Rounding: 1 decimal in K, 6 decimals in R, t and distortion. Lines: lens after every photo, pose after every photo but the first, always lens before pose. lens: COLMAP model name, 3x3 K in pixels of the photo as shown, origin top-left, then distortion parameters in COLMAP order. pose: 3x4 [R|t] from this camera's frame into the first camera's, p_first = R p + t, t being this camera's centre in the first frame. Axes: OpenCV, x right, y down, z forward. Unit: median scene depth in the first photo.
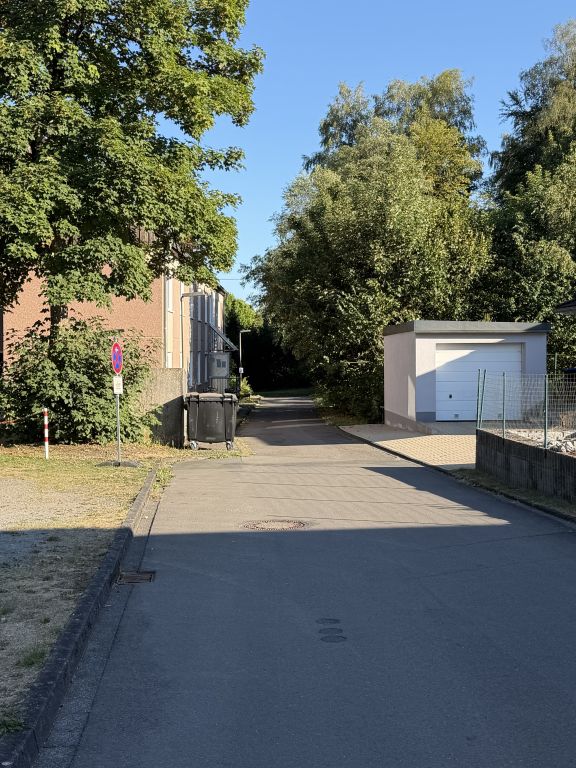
lens RADIAL K [[1027.6, 0, 288.0], [0, 1027.6, 384.0], [0, 0, 1]] dist [0.621480, -4.453634]
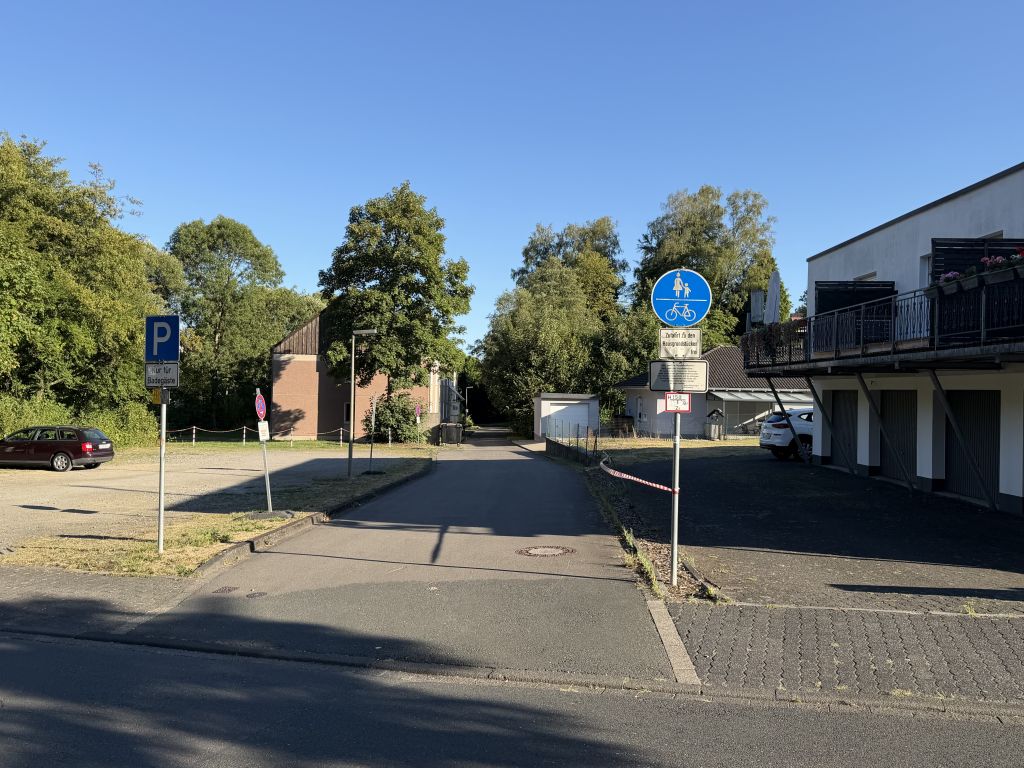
lens RADIAL K [[863.2, 0, 512.0], [0, 863.2, 384.0], [0, 0, 1]] dist [-0.000420, -0.000018]
pose [[0.999897, 0.014269, 0.001542, 0.042739], [-0.014197, 0.999125, -0.039343, -0.004241], [-0.002102, 0.039317, 0.999225, -0.691233]]
